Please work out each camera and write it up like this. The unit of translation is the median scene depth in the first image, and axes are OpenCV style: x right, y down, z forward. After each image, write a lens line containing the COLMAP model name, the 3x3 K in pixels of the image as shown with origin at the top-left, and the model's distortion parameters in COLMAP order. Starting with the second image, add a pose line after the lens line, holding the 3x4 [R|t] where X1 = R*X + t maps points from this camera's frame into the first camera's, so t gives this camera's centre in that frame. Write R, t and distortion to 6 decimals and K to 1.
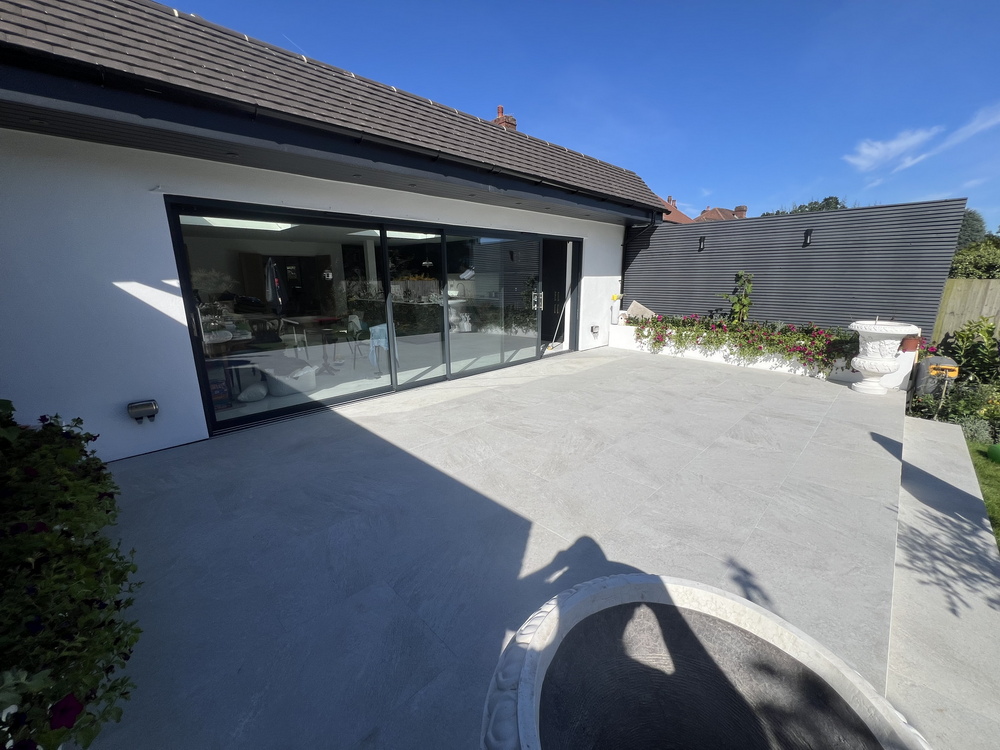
lens RADIAL K [[396.8, 0, 503.0], [0, 396.8, 368.6], [0, 0, 1]] dist [-0.000116, -0.000519]
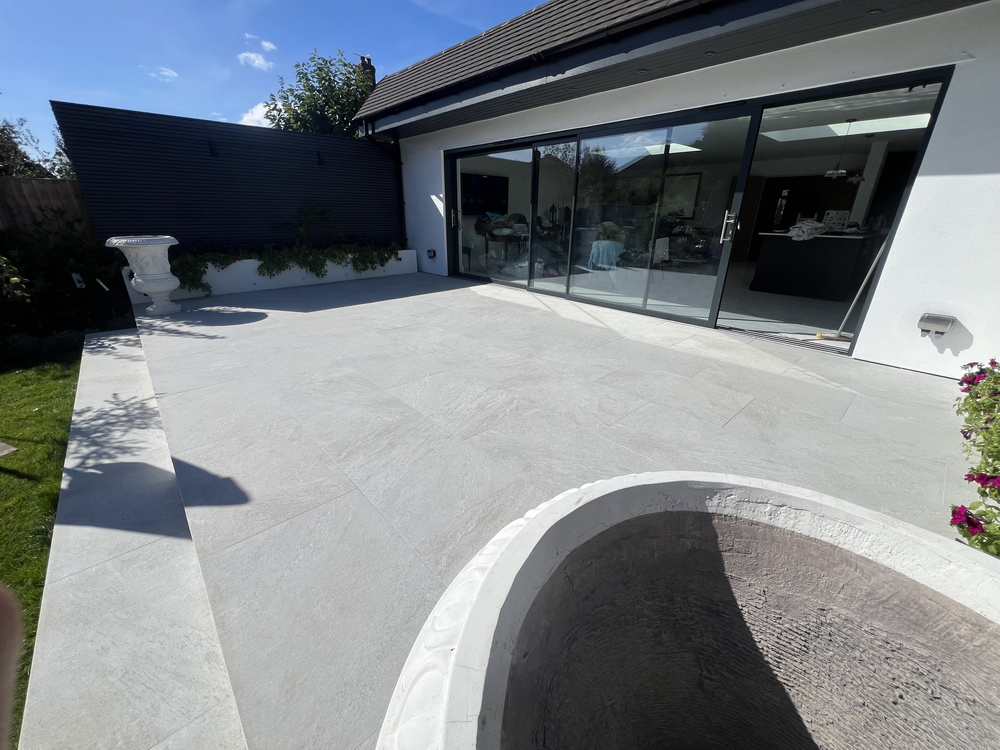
lens RADIAL K [[396.8, 0, 503.4], [0, 396.8, 377.3], [0, 0, 1]] dist [-0.000116, -0.000519]
pose [[-0.038399, 0.386317, -0.921566, 1.827665], [-0.237572, 0.892273, 0.383937, -0.298531], [0.970611, 0.233681, 0.057516, 1.745183]]
